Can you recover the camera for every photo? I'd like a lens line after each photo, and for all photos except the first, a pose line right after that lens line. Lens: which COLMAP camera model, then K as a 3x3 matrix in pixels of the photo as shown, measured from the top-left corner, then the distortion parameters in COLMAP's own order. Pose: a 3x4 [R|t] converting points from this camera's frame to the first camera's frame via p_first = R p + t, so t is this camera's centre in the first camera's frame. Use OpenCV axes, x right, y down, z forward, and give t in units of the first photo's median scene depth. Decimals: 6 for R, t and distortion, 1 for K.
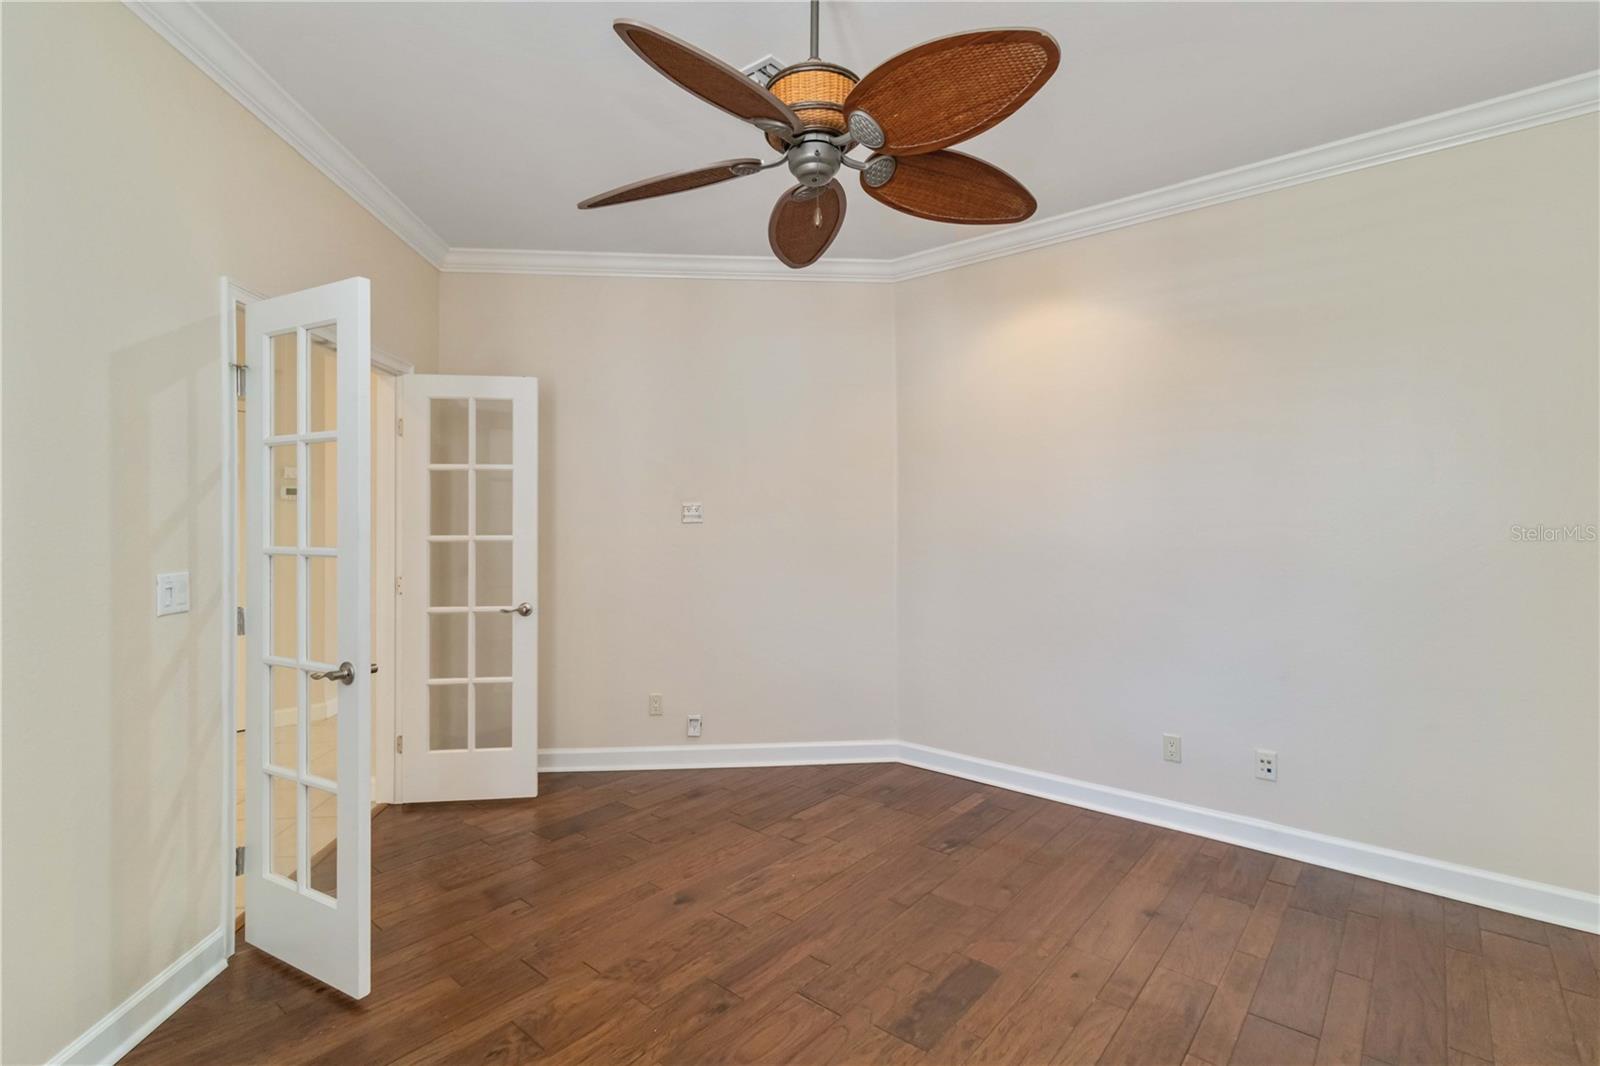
lens RADIAL K [[755.7, 0, 799.1], [0, 755.7, 528.4], [0, 0, 1]] dist [0.009963, -0.000448]
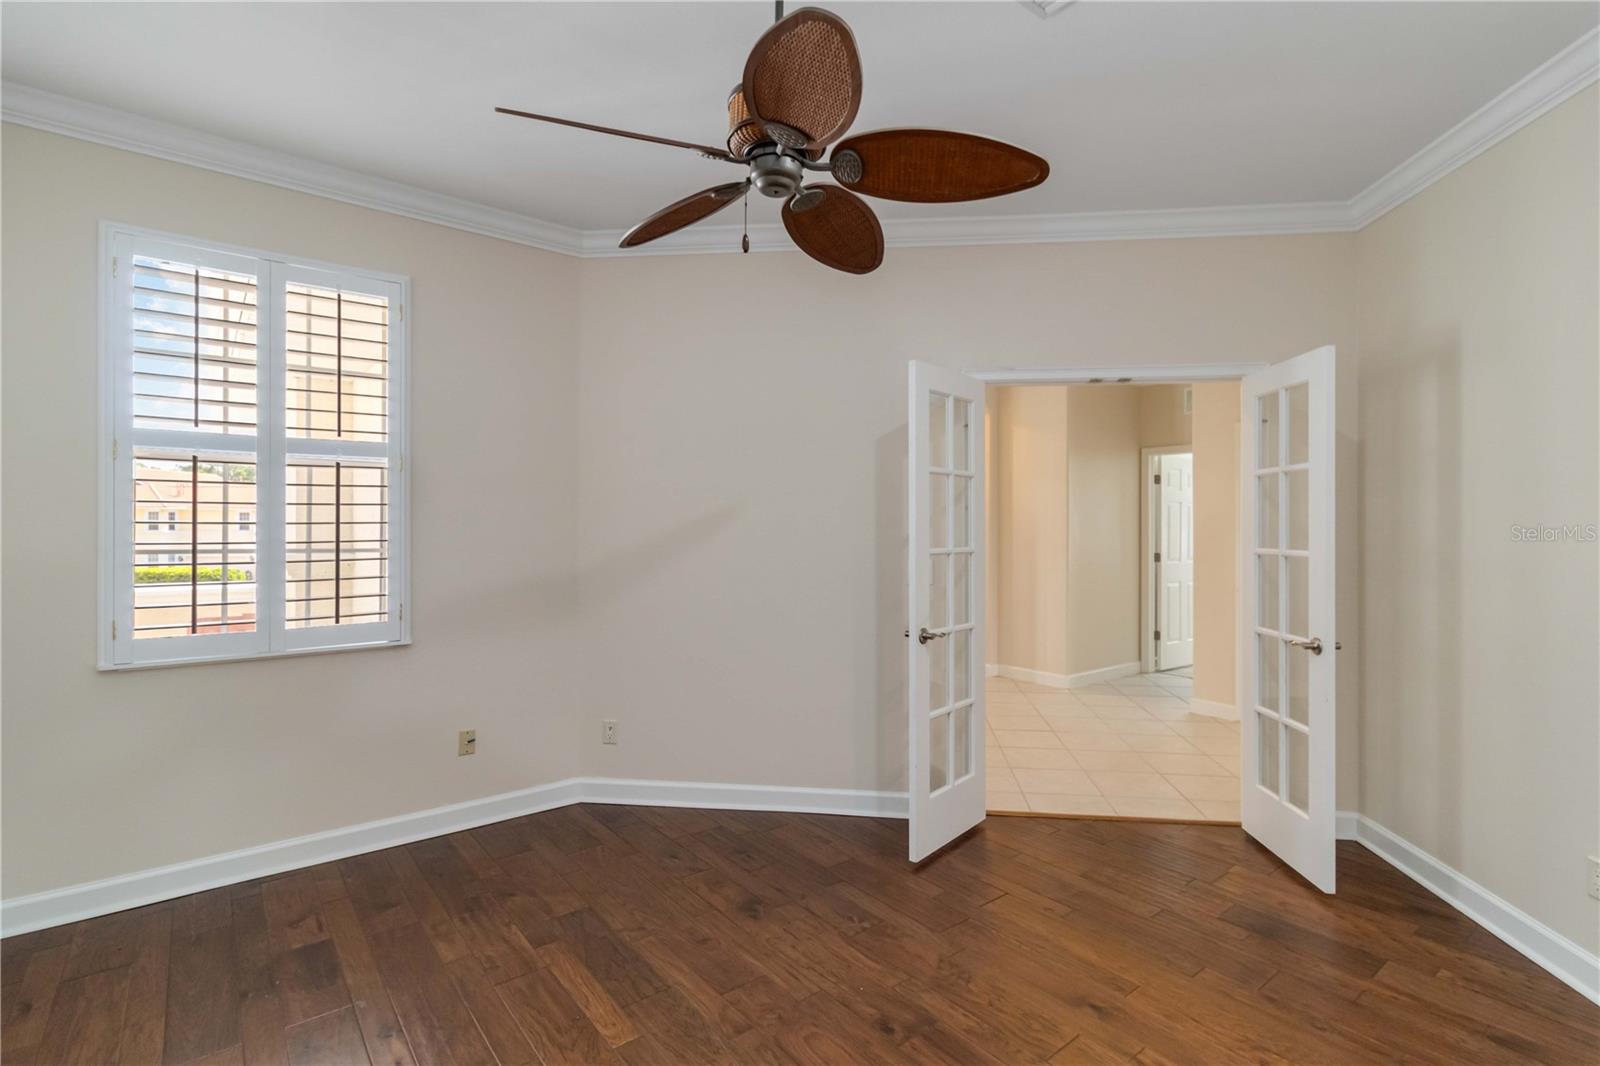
lens RADIAL K [[755.7, 0, 799.1], [0, 755.7, 528.4], [0, 0, 1]] dist [0.009963, -0.000448]
pose [[-0.213902, -0.005620, -0.976839, 0.667793], [-0.008030, 0.999960, -0.003995, -0.008875], [0.976822, 0.006990, -0.213938, 0.824472]]
